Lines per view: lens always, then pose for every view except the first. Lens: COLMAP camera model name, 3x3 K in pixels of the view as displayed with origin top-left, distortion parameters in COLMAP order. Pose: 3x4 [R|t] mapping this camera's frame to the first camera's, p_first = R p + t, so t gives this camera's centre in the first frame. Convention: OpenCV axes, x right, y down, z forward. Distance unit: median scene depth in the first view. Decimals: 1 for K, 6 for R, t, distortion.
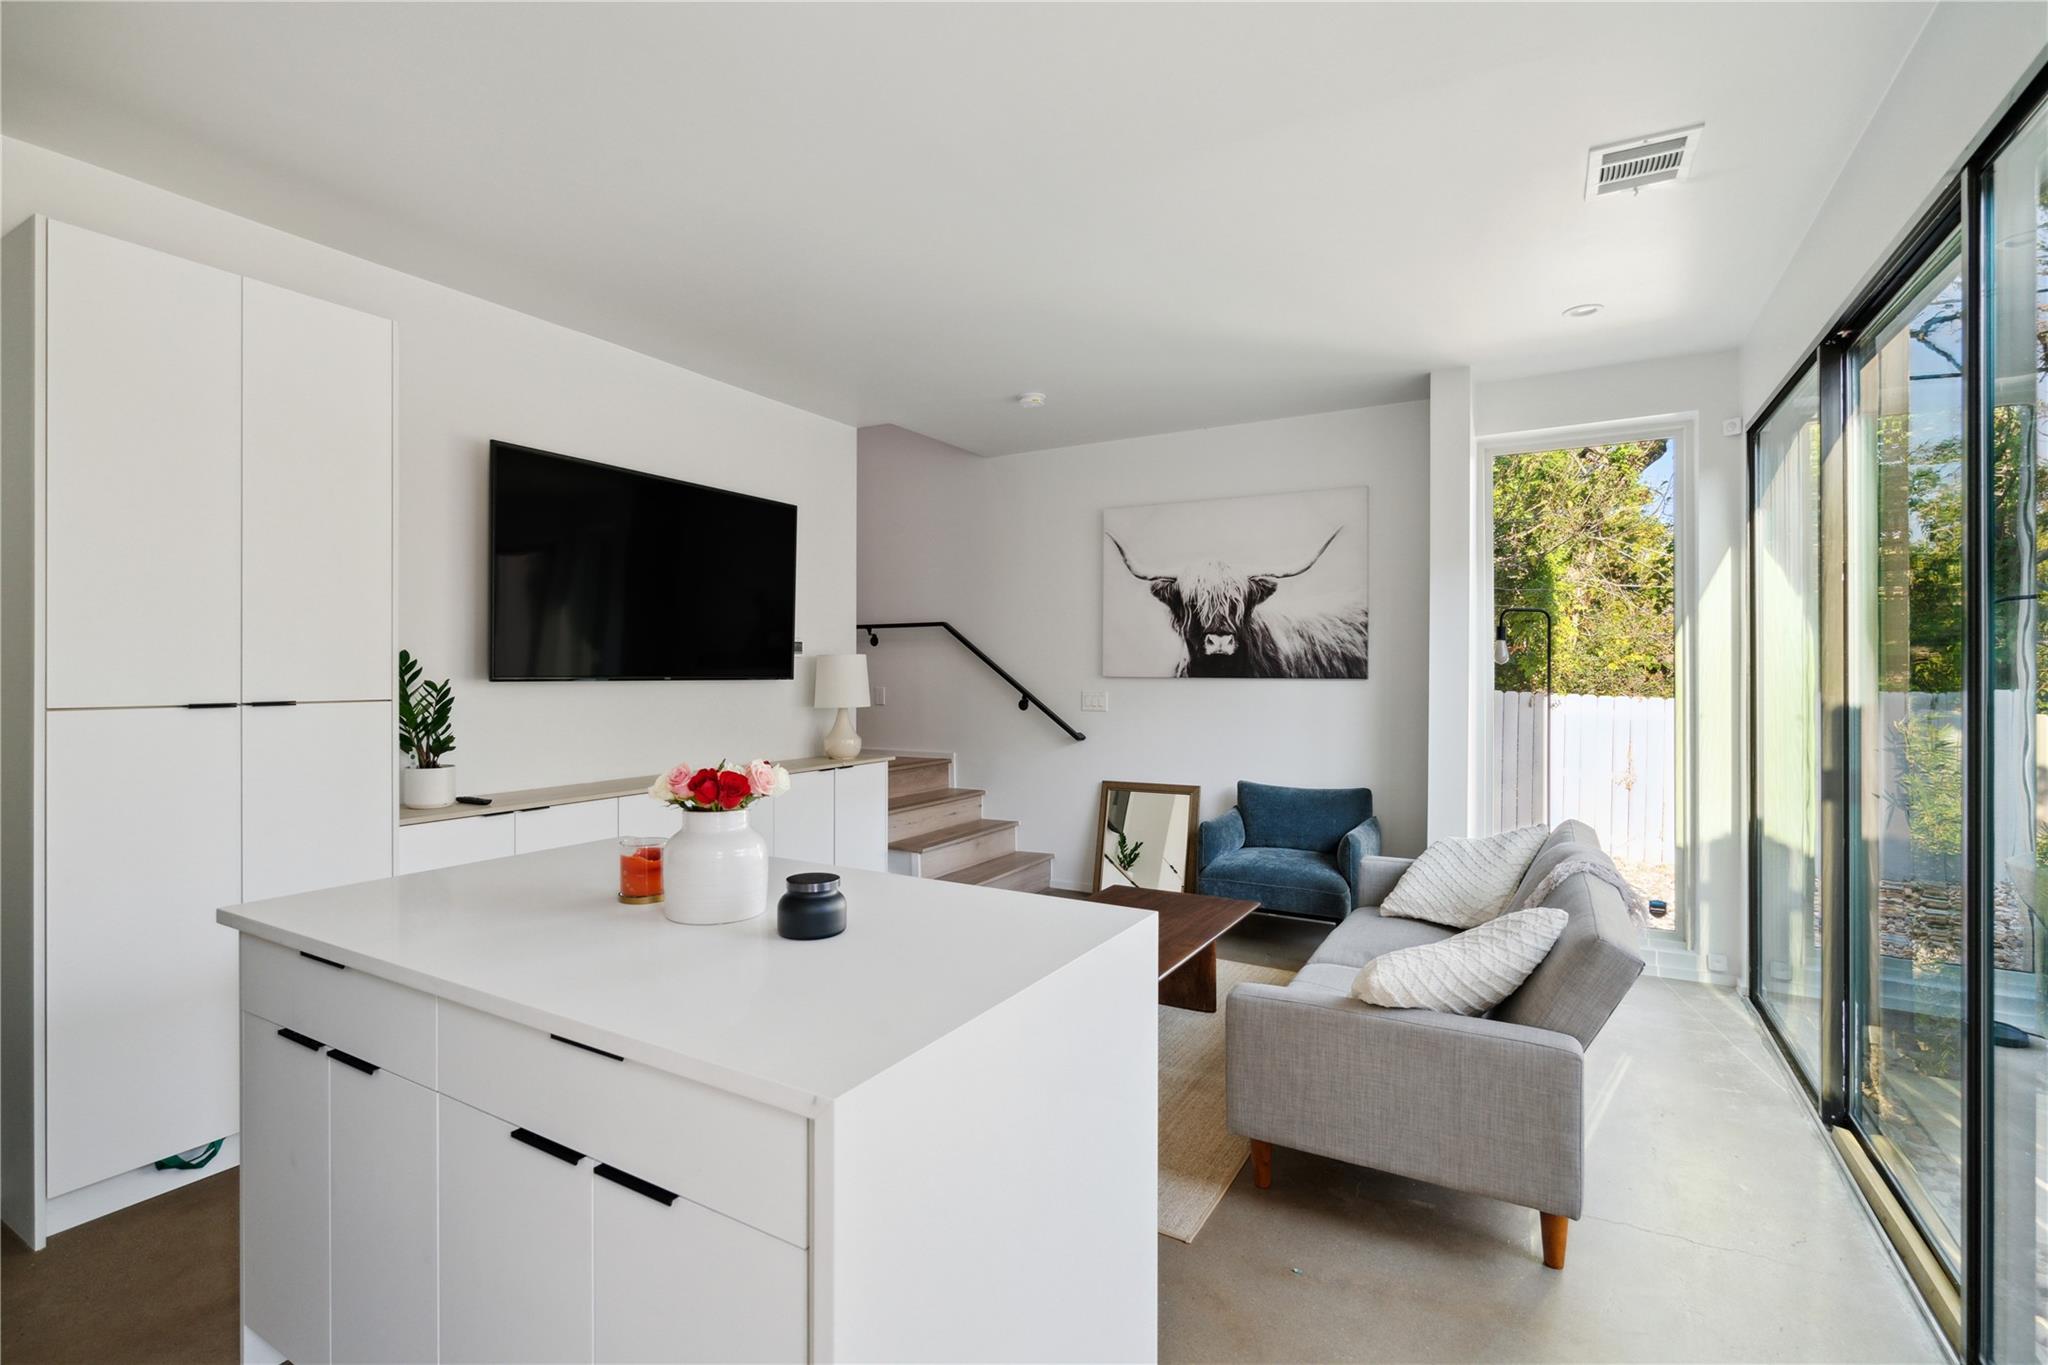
lens RADIAL K [[945.8, 0, 1017.3], [0, 945.8, 656.4], [0, 0, 1]] dist [-0.000322, -0.000261]
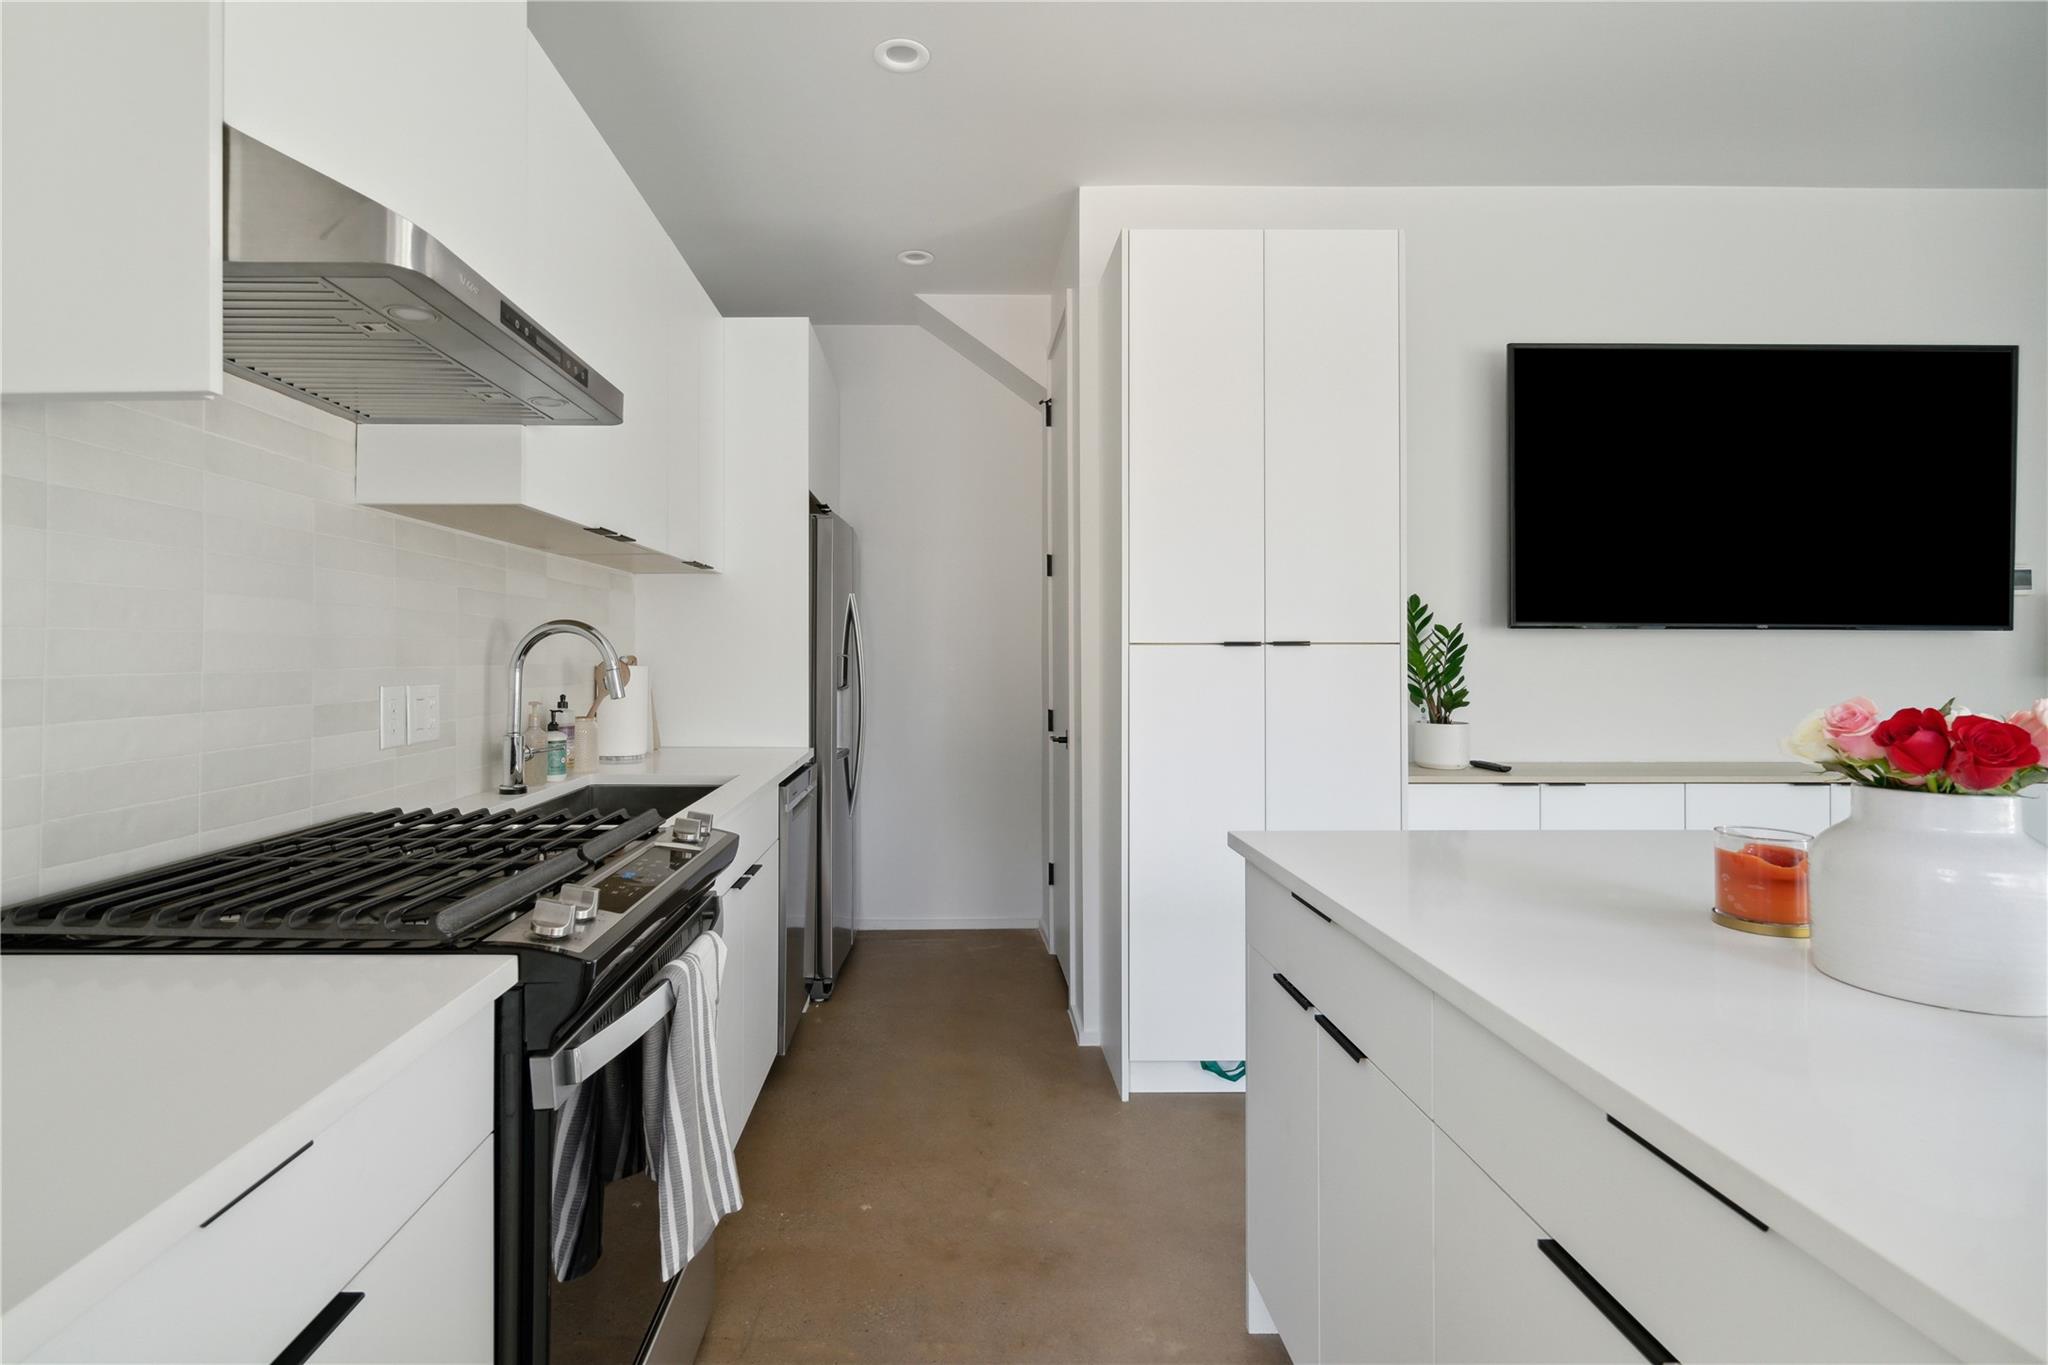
lens RADIAL K [[954.1, 0, 959.8], [0, 954.1, 659.0], [0, 0, 1]] dist [-0.001169, -0.000157]
pose [[0.511078, 0.000300, -0.859535, -0.085777], [0.009152, 0.999941, 0.005791, 0.049476], [0.859486, -0.010826, 0.511045, 0.160397]]
